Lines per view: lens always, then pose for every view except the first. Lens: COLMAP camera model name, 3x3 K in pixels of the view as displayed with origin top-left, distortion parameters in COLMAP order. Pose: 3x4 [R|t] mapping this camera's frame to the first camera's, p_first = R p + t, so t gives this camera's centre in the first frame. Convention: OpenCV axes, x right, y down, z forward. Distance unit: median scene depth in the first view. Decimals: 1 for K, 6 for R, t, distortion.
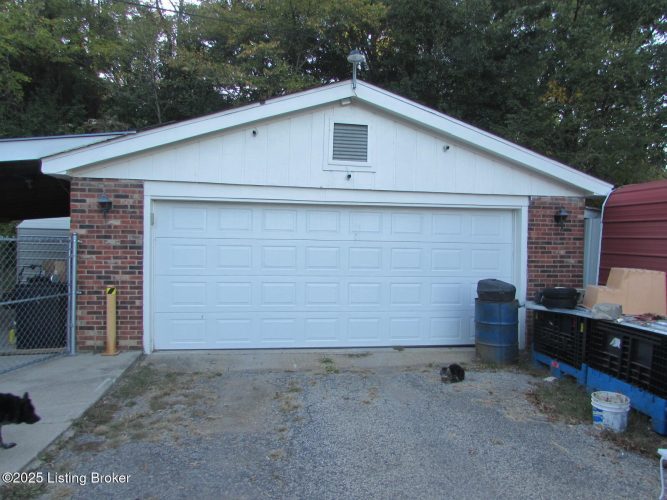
lens RADIAL K [[467.5, 0, 333.9], [0, 467.5, 248.7], [0, 0, 1]] dist [-0.004367, 0.000232]
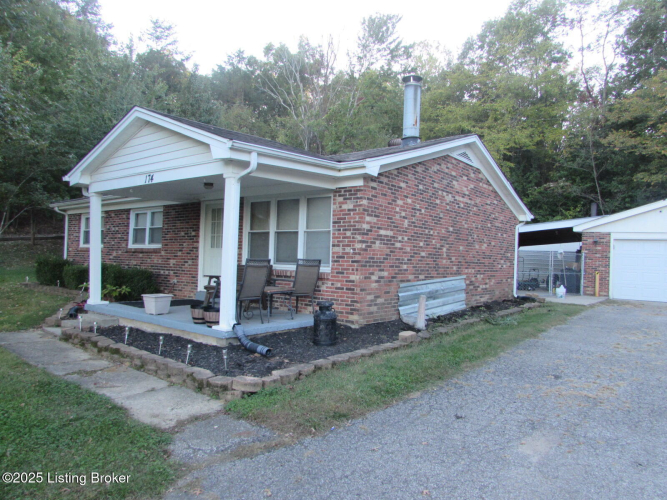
lens RADIAL K [[467.5, 0, 333.8], [0, 467.5, 248.9], [0, 0, 1]] dist [-0.004367, 0.000232]
pose [[0.681442, -0.006280, -0.731845, 0.457077], [-0.032458, 0.998720, -0.038792, 0.101770], [0.731152, 0.050188, 0.680366, -1.937311]]
